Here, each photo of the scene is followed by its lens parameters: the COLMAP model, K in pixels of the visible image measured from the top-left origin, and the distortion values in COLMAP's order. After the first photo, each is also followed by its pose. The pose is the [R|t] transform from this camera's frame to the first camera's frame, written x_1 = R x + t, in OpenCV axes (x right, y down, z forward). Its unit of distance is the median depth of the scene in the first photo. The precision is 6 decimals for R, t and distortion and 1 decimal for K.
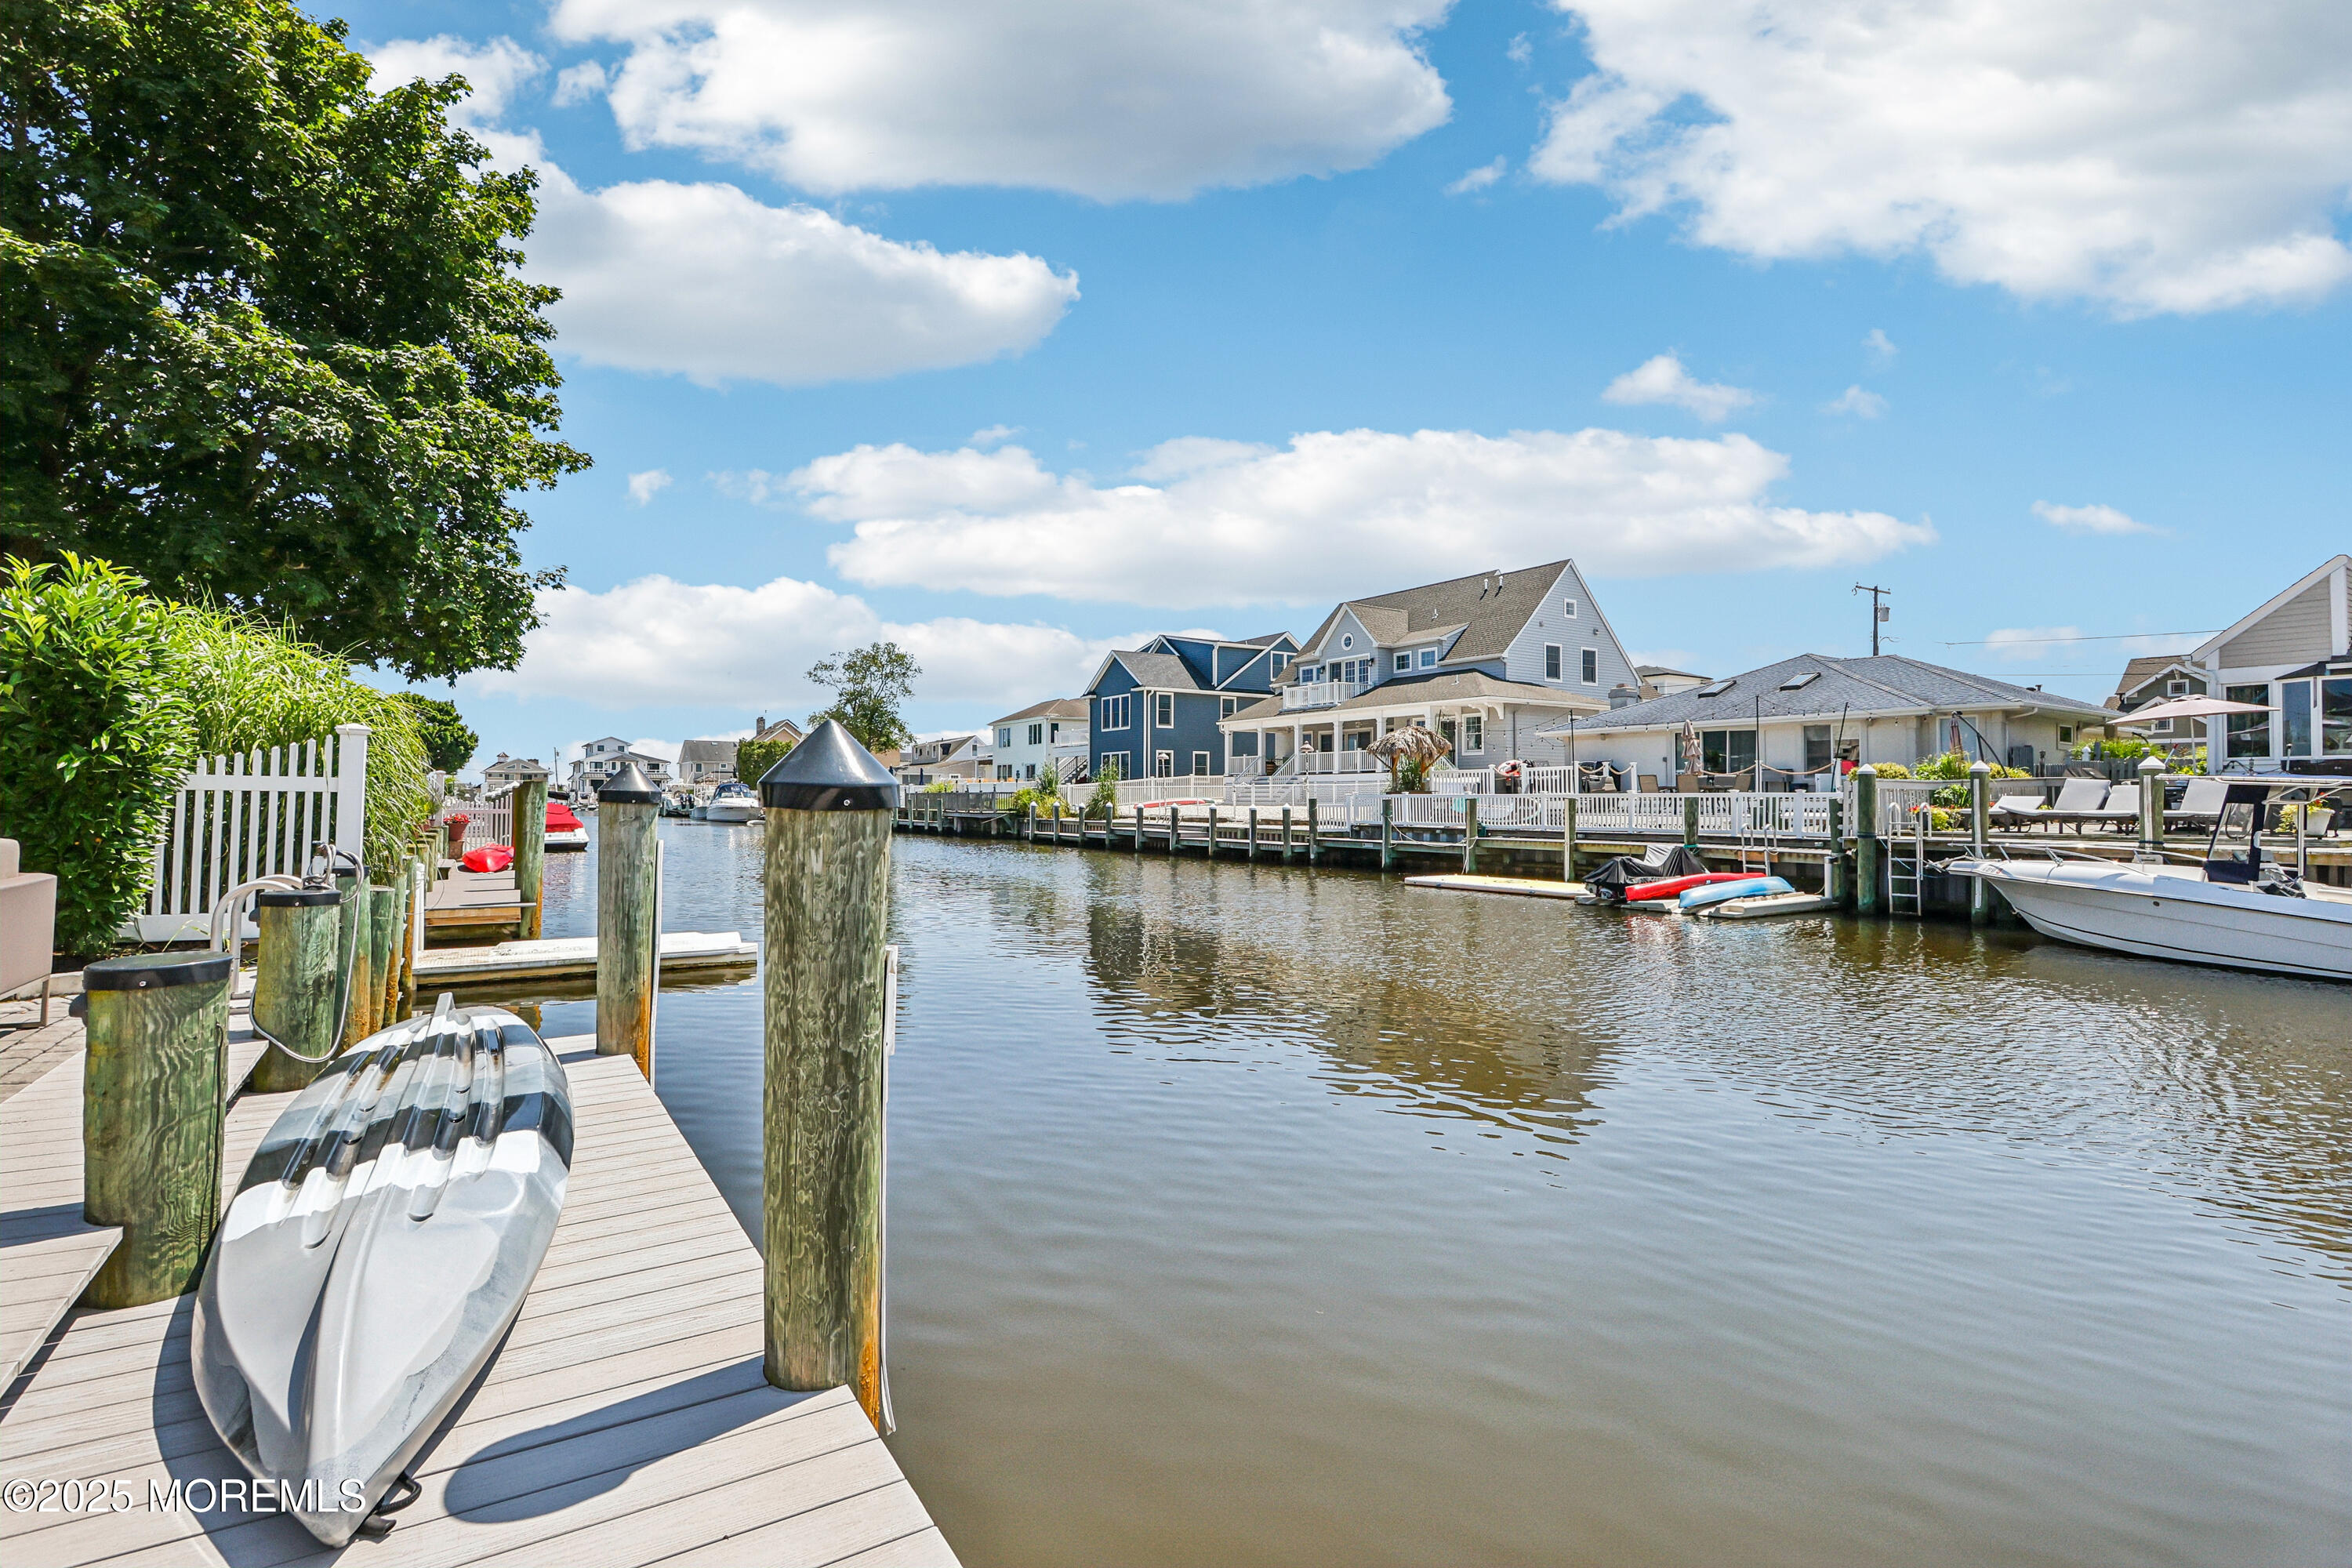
lens RADIAL K [[1102.4, 0, 1155.2], [0, 1102.4, 763.1], [0, 0, 1]] dist [-0.020637, 0.006036]
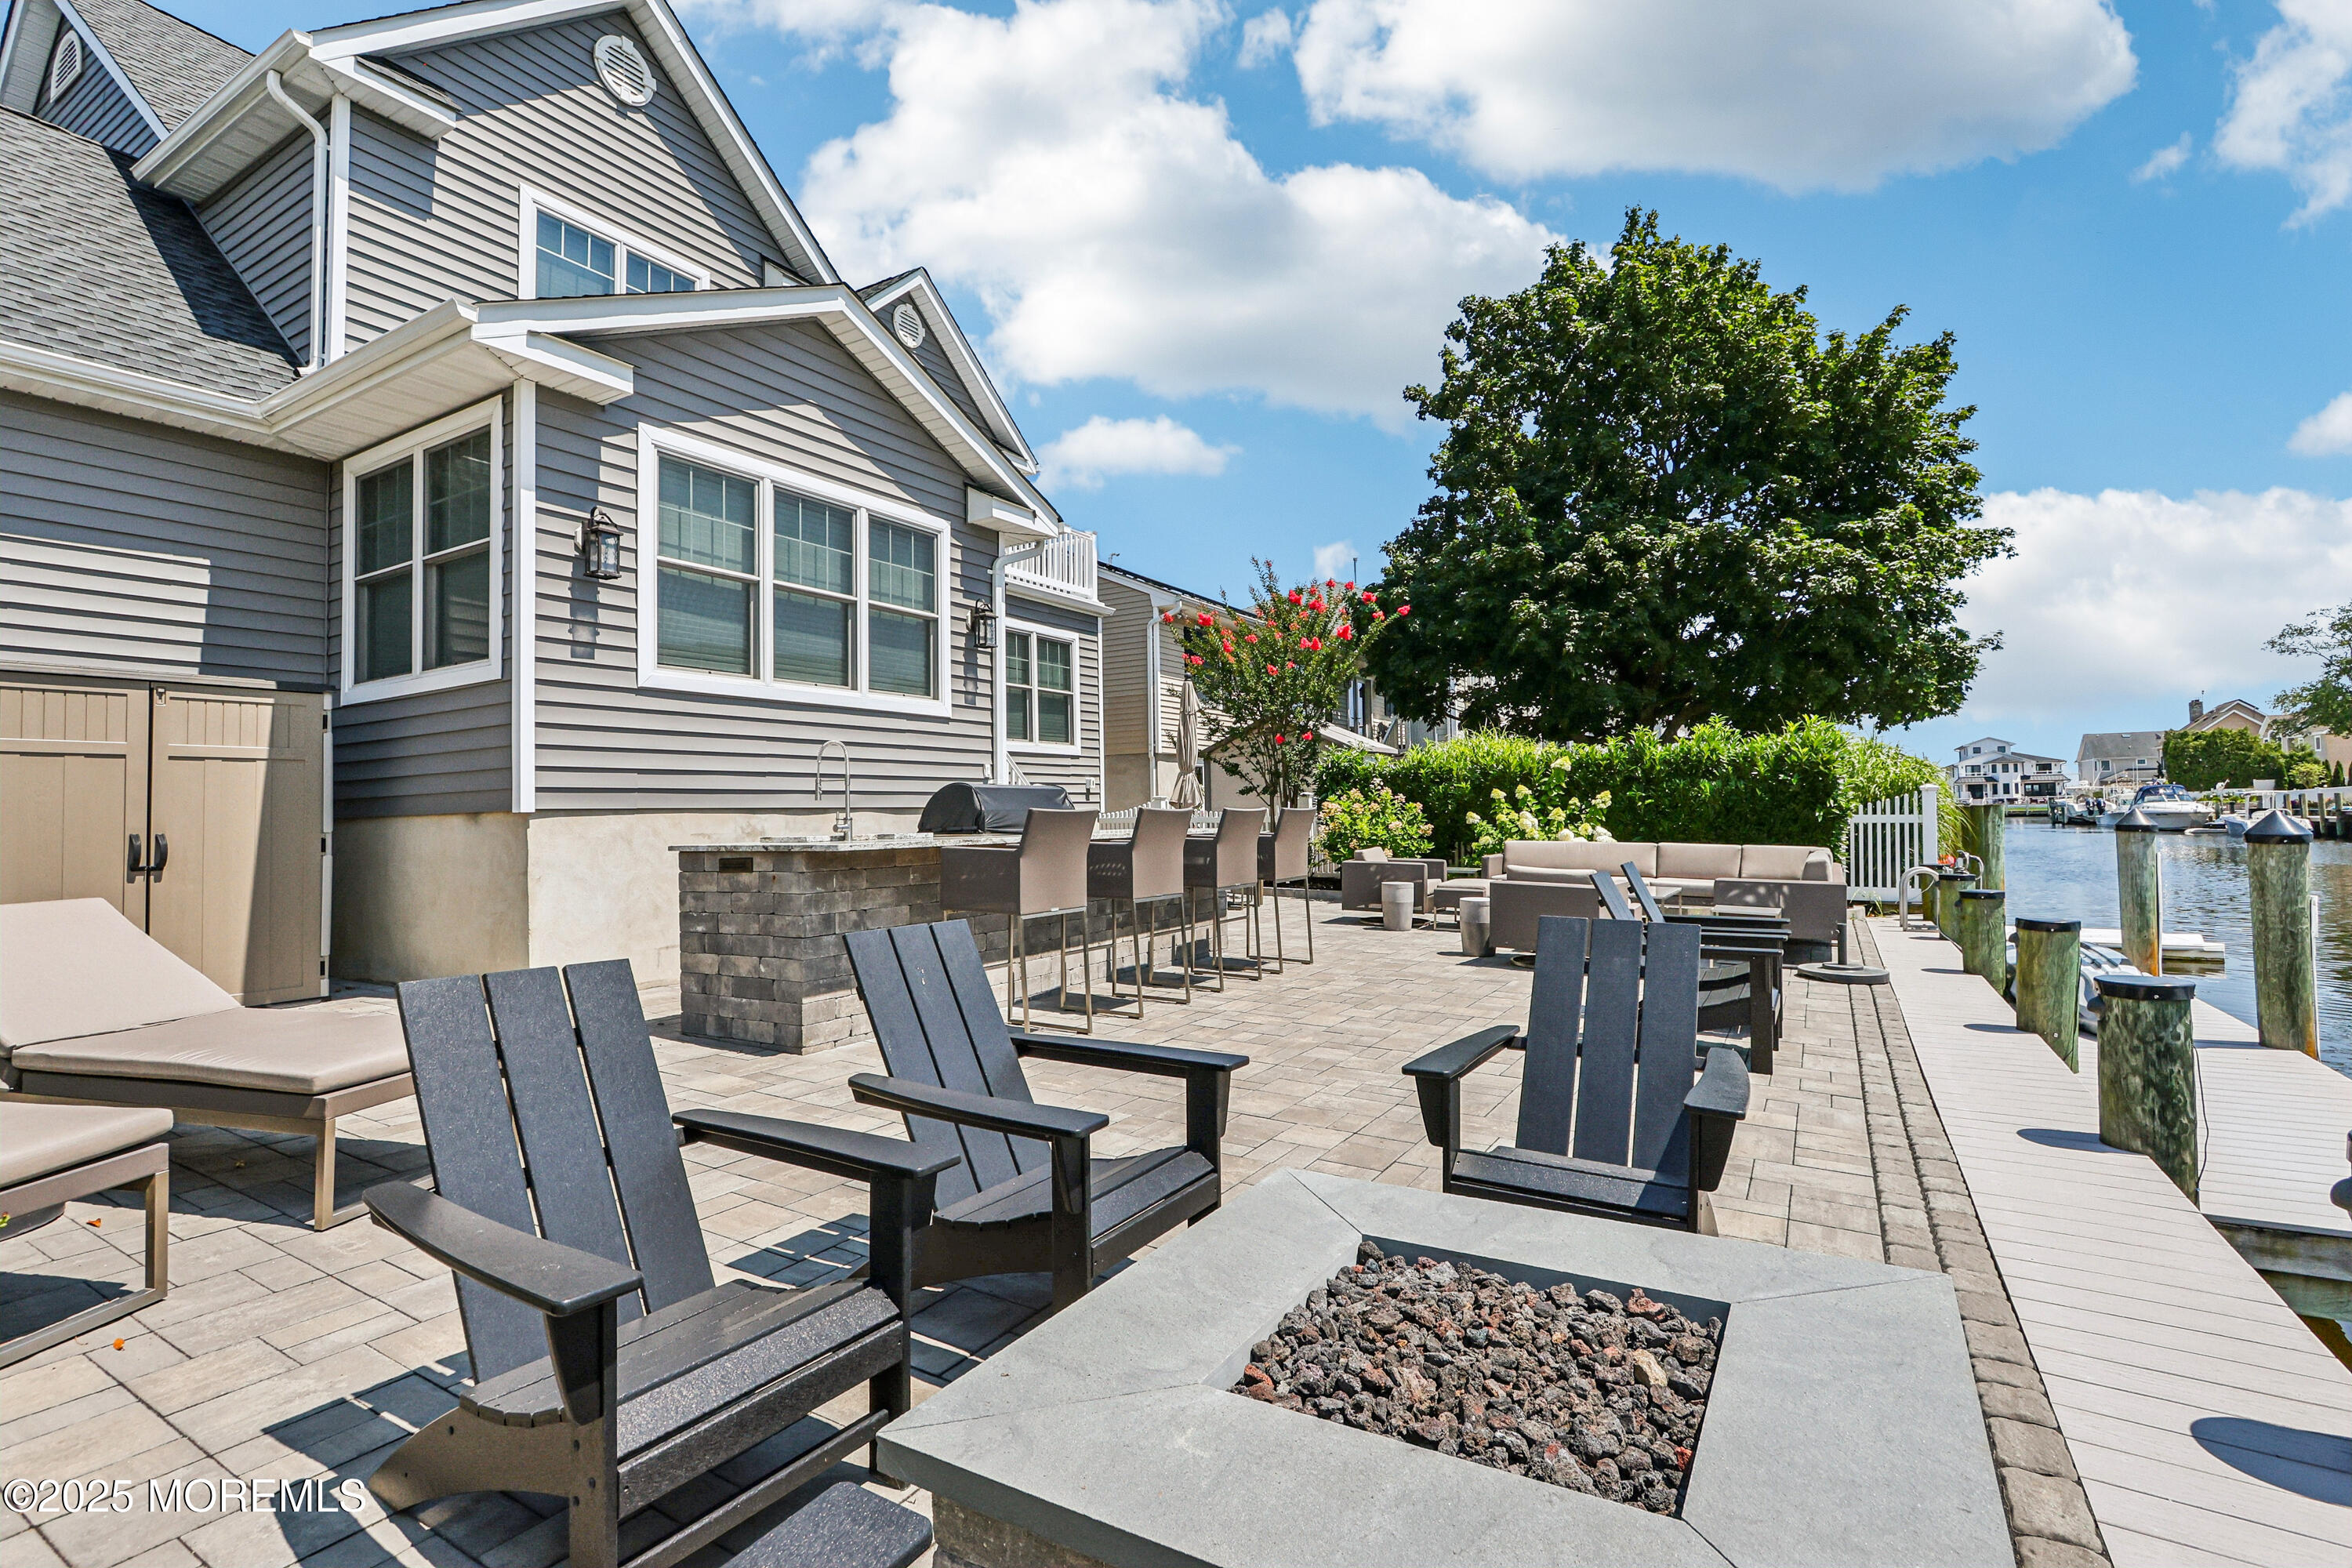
lens RADIAL K [[1102.4, 0, 1165.6], [0, 1102.4, 777.4], [0, 0, 1]] dist [-0.020637, 0.006036]
pose [[0.449119, -0.042574, -0.892457, 0.062647], [0.048235, 0.998563, -0.023362, -0.013670], [0.892169, -0.032555, 0.450527, -0.190896]]
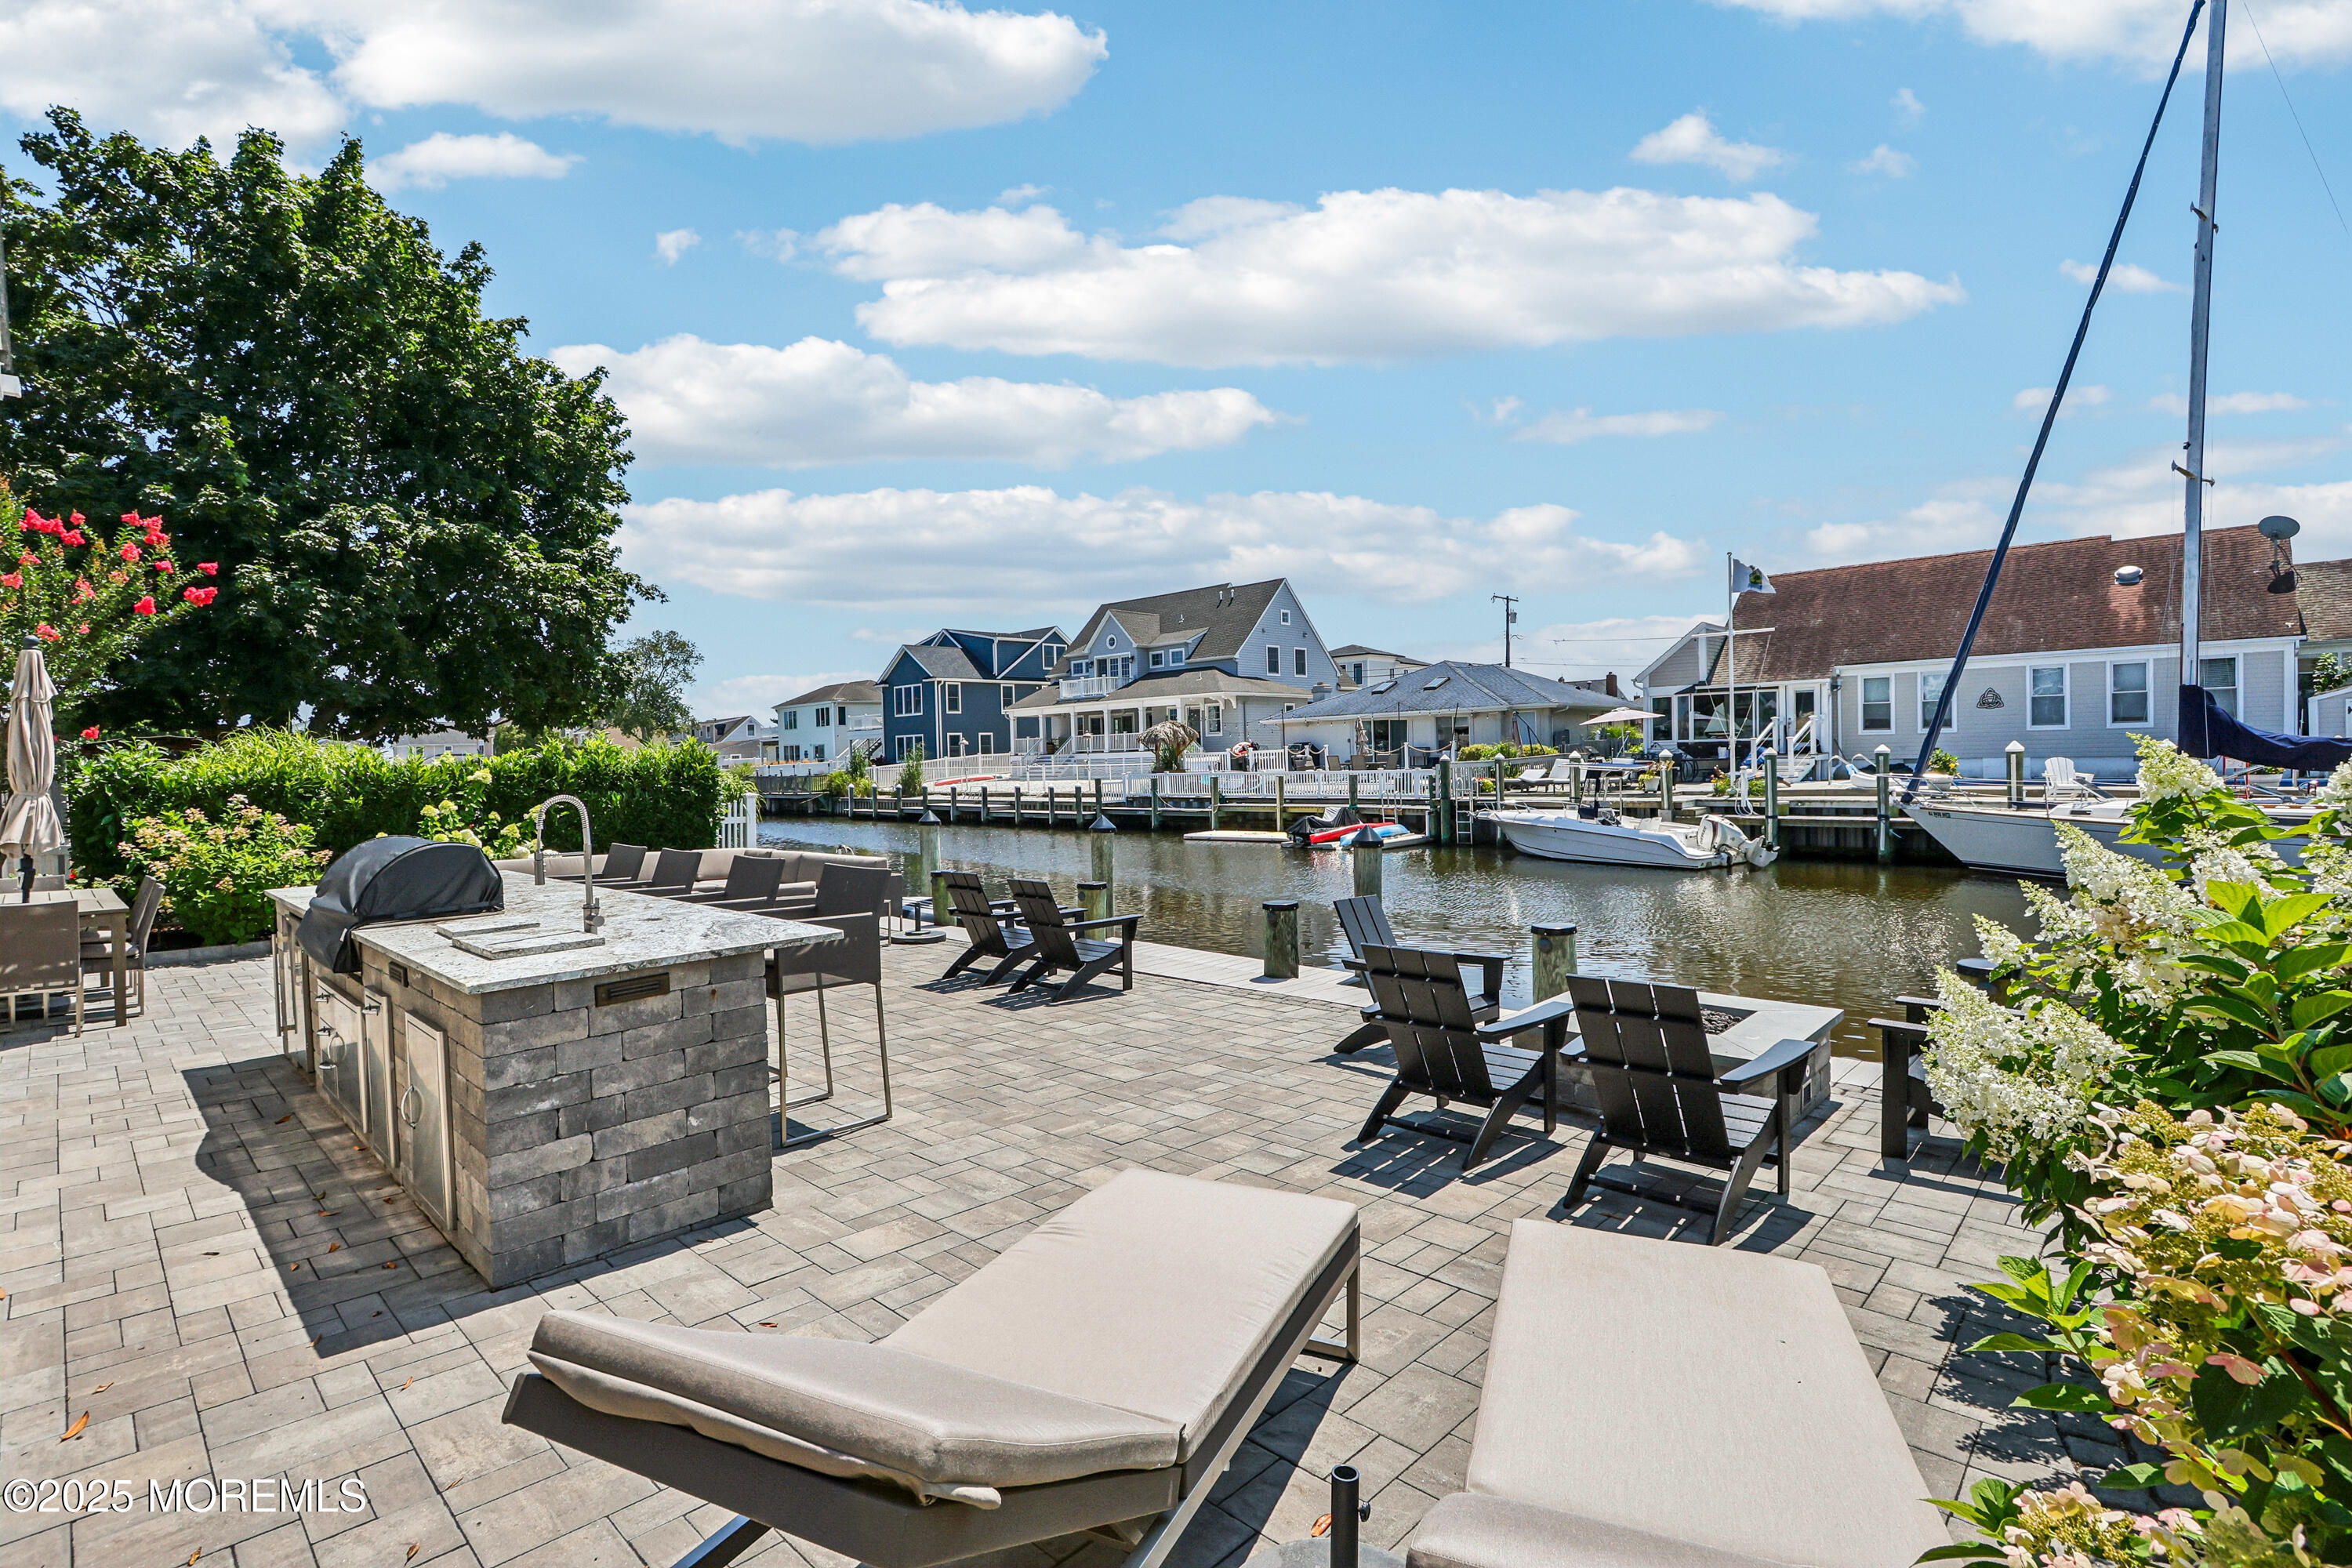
lens RADIAL K [[1102.4, 0, 1158.5], [0, 1102.4, 788.2], [0, 0, 1]] dist [-0.020637, 0.006036]
pose [[0.972555, -0.037118, 0.229695, -0.090131], [0.023649, 0.997850, 0.061116, -0.034264], [-0.231469, -0.054006, 0.971342, -0.297895]]
